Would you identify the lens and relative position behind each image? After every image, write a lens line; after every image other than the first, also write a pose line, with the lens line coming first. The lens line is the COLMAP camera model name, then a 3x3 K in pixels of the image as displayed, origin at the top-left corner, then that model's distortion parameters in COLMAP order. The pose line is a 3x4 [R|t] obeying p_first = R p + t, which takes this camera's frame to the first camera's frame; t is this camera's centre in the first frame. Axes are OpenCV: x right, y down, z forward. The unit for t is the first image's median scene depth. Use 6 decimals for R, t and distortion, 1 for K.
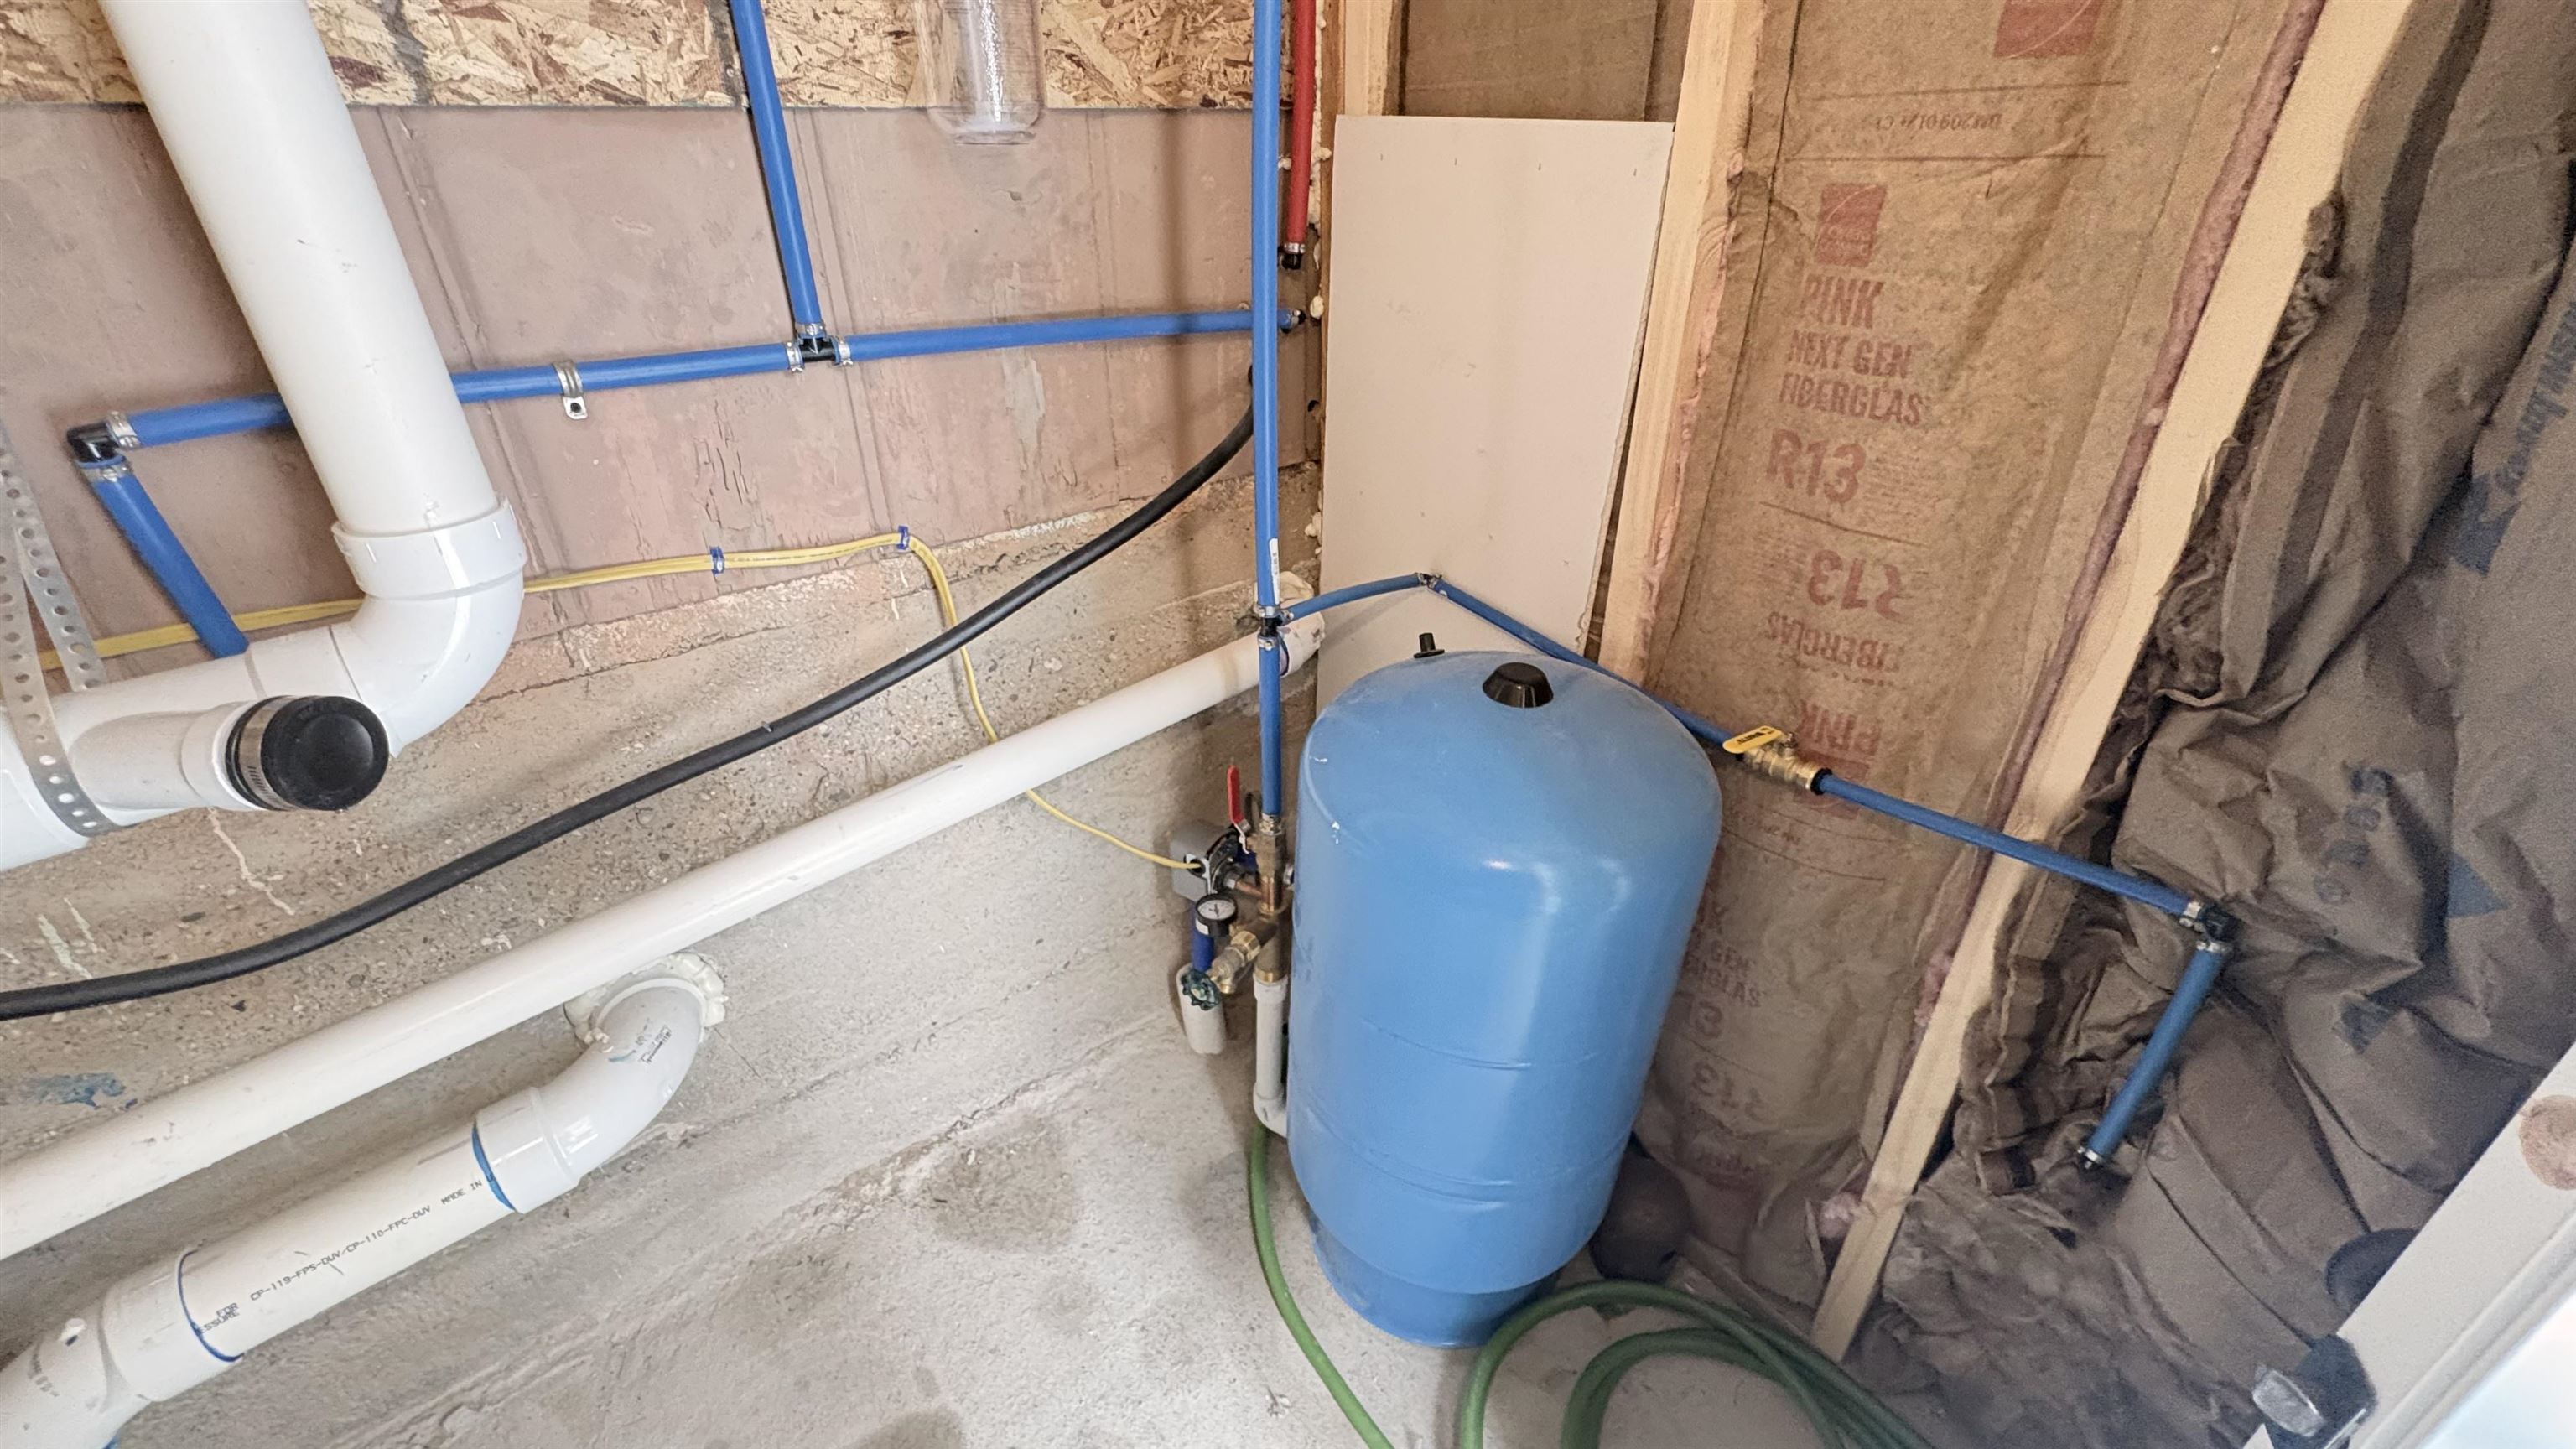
lens RADIAL K [[1023.9, 0, 1278.5], [0, 1023.9, 720.3], [0, 0, 1]] dist [0.000565, 0.000132]
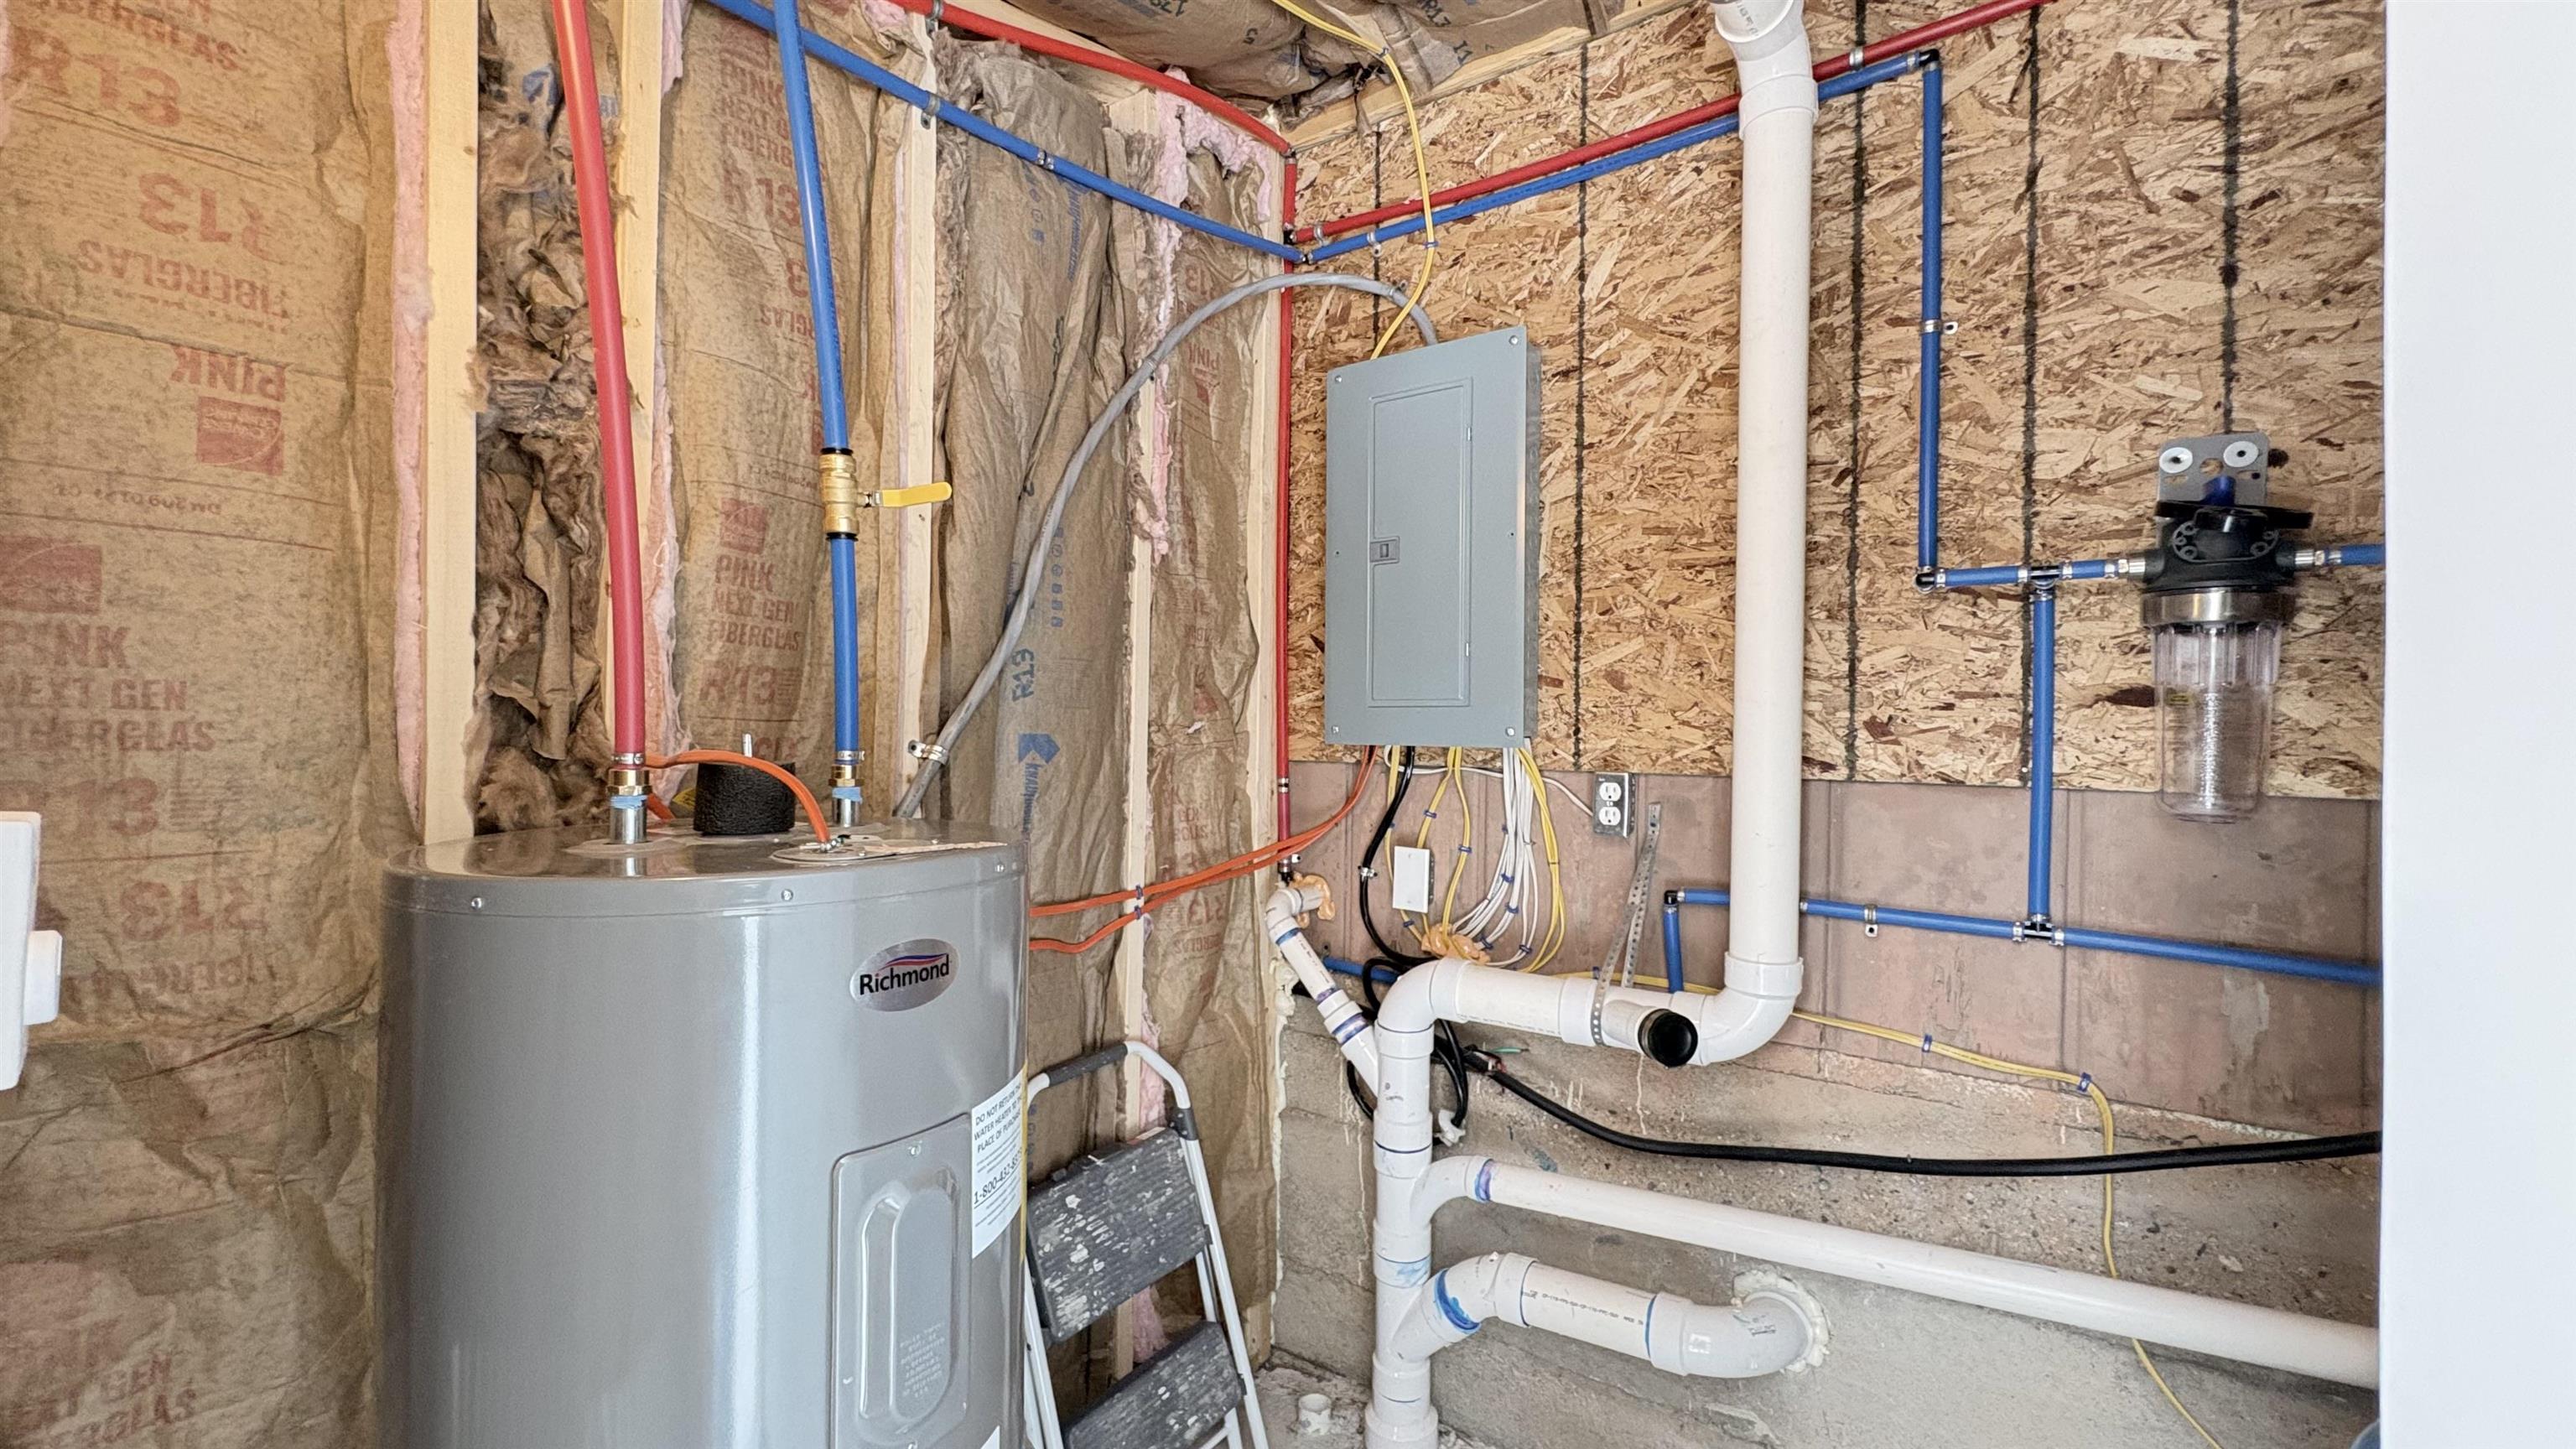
lens RADIAL K [[1023.9, 0, 1278.2], [0, 1023.9, 721.3], [0, 0, 1]] dist [0.000565, 0.000132]
pose [[0.269685, 0.016854, -0.962801, 0.671102], [-0.481424, 0.868283, -0.119650, 0.075206], [0.833967, 0.495783, 0.242276, -0.411464]]
